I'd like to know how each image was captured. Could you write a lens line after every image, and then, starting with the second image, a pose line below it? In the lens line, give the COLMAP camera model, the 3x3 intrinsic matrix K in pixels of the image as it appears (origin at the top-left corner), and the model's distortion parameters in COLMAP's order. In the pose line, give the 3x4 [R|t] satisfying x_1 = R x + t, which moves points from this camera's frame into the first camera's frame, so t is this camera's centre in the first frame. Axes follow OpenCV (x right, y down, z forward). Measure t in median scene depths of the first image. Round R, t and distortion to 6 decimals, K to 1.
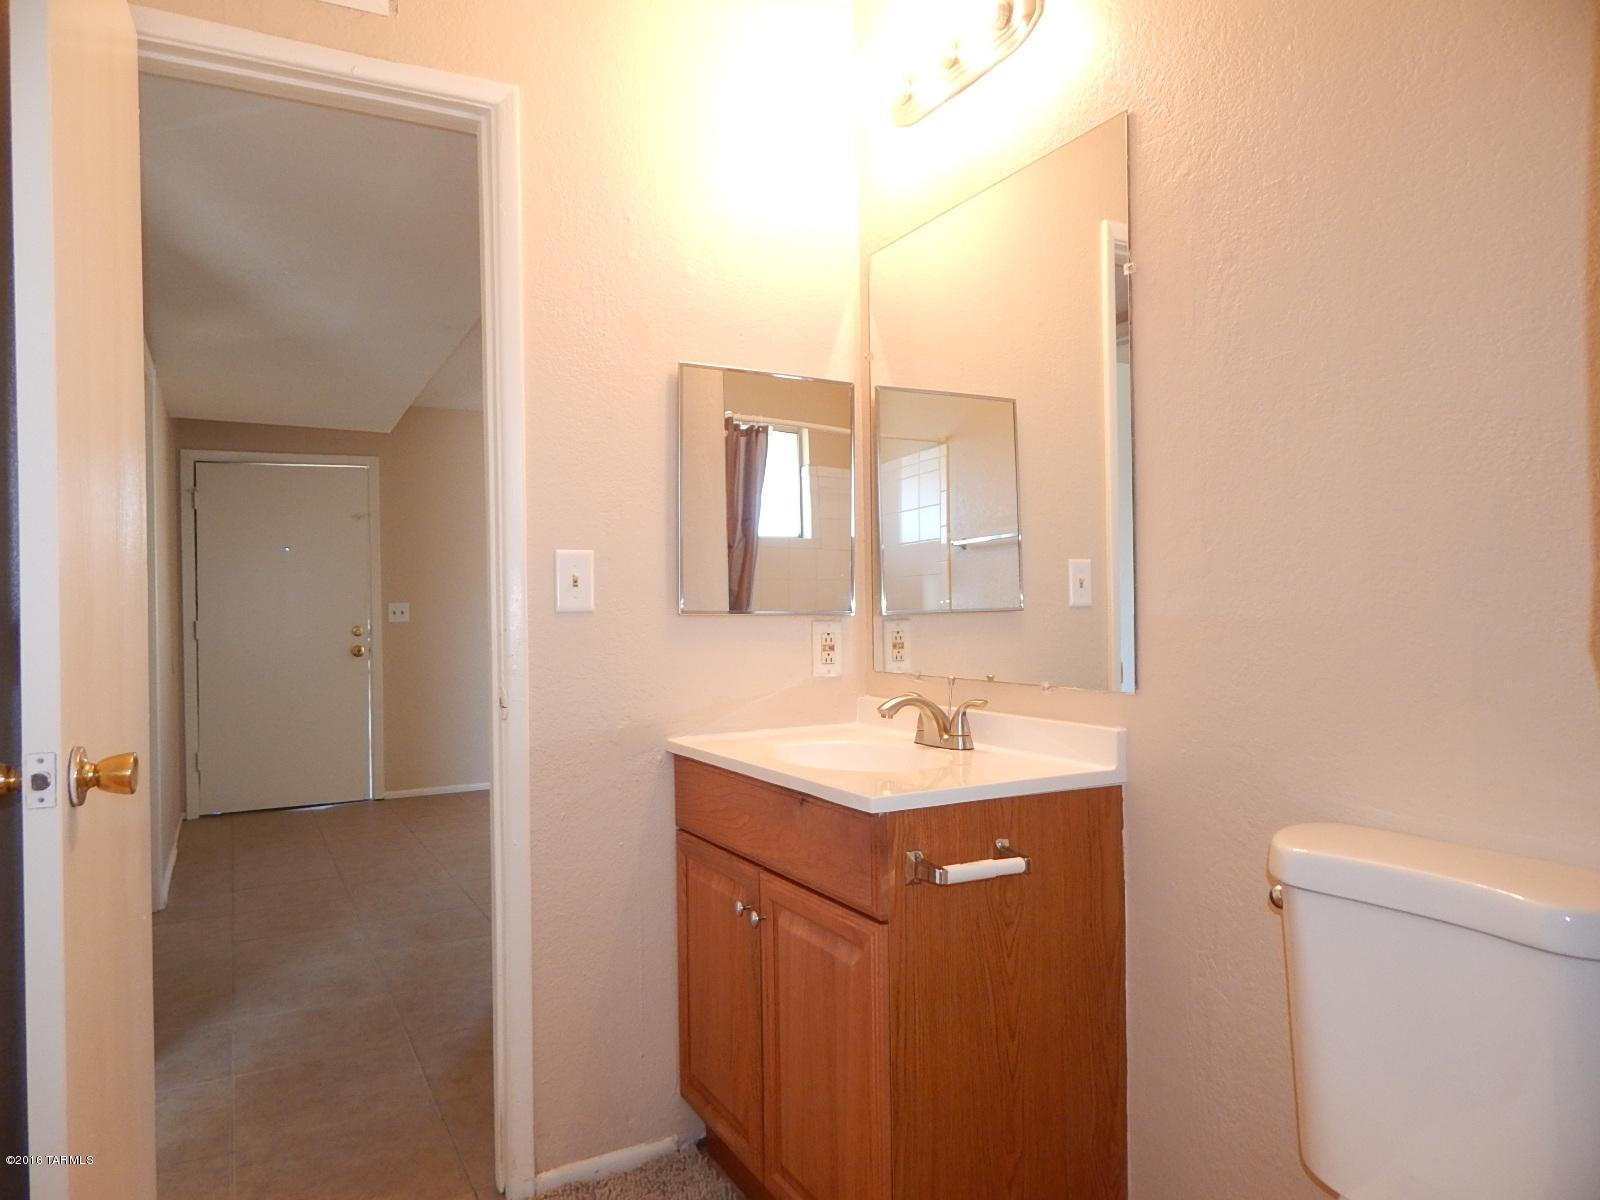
lens RADIAL K [[1072.5, 0, 796.6], [0, 1072.5, 599.0], [0, 0, 1]] dist [0.019149, -0.018424]
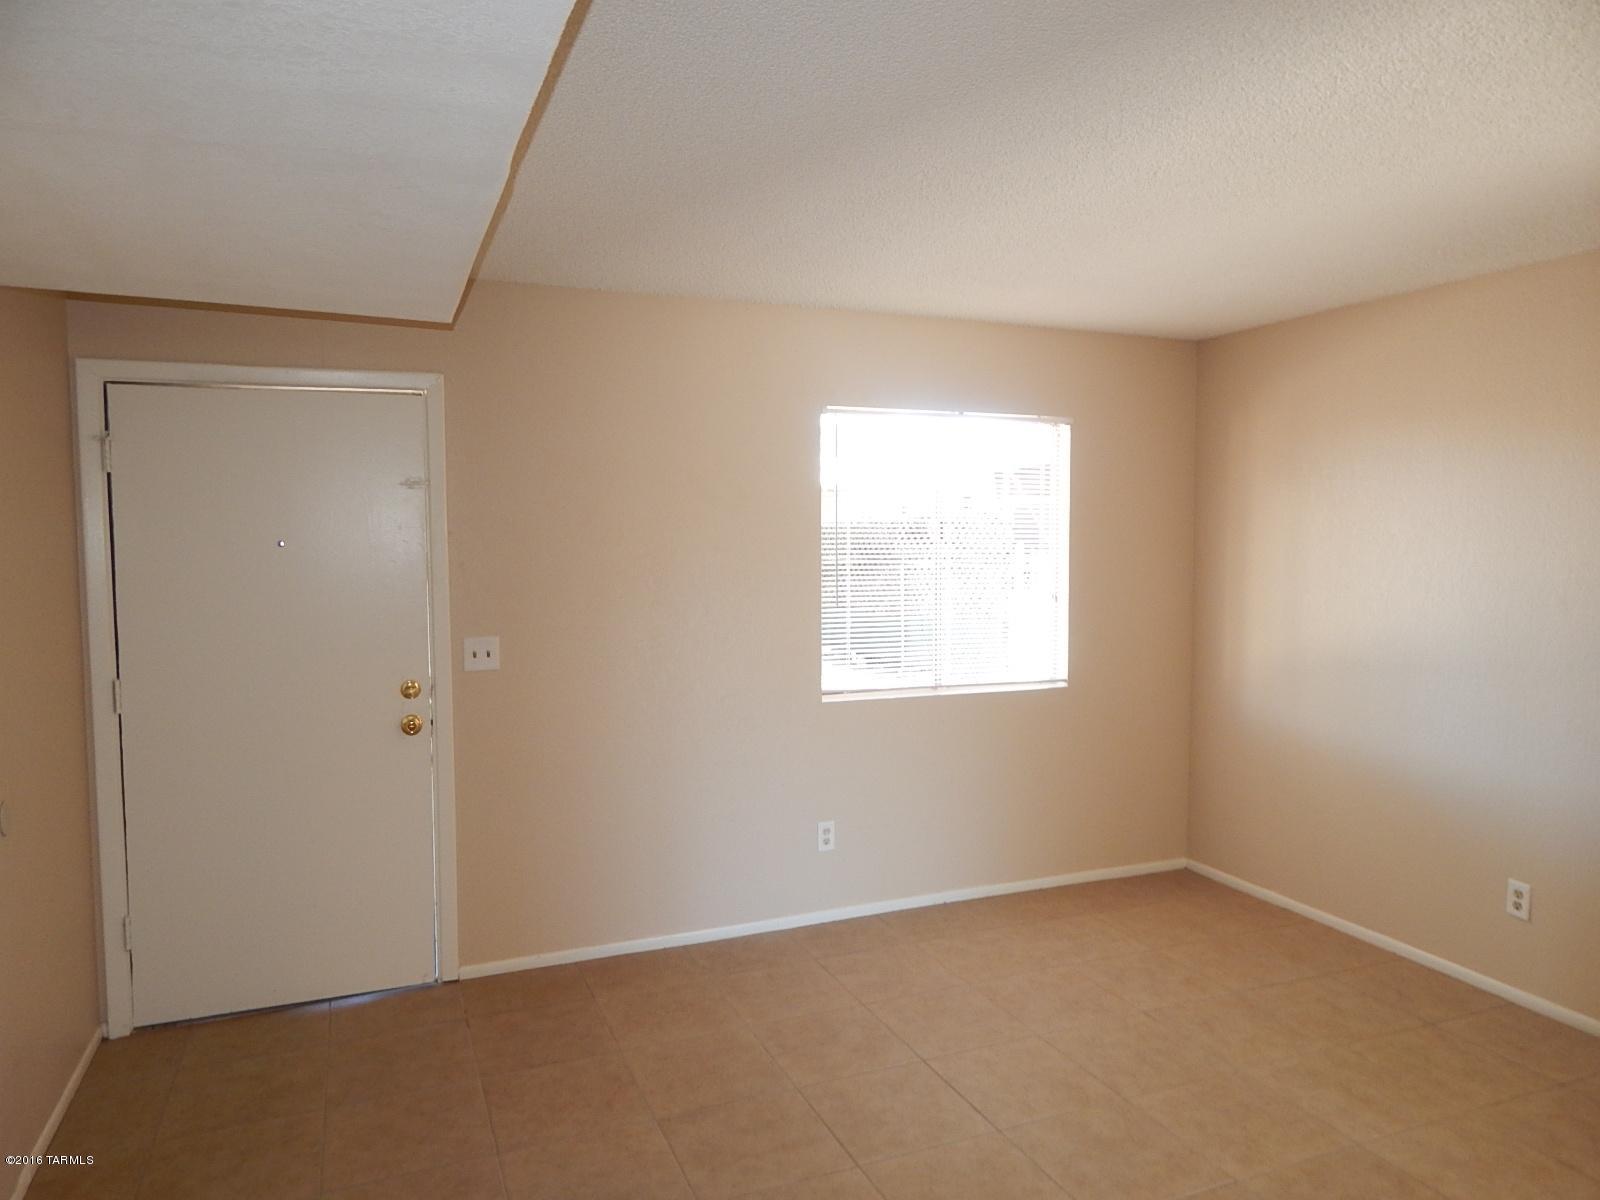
lens RADIAL K [[1072.5, 0, 804.4], [0, 1072.5, 595.8], [0, 0, 1]] dist [0.019149, -0.018424]
pose [[0.996033, 0.019636, -0.086788, -0.154587], [-0.013655, 0.997525, 0.068974, -0.059821], [0.087928, -0.067515, 0.993836, 0.460755]]
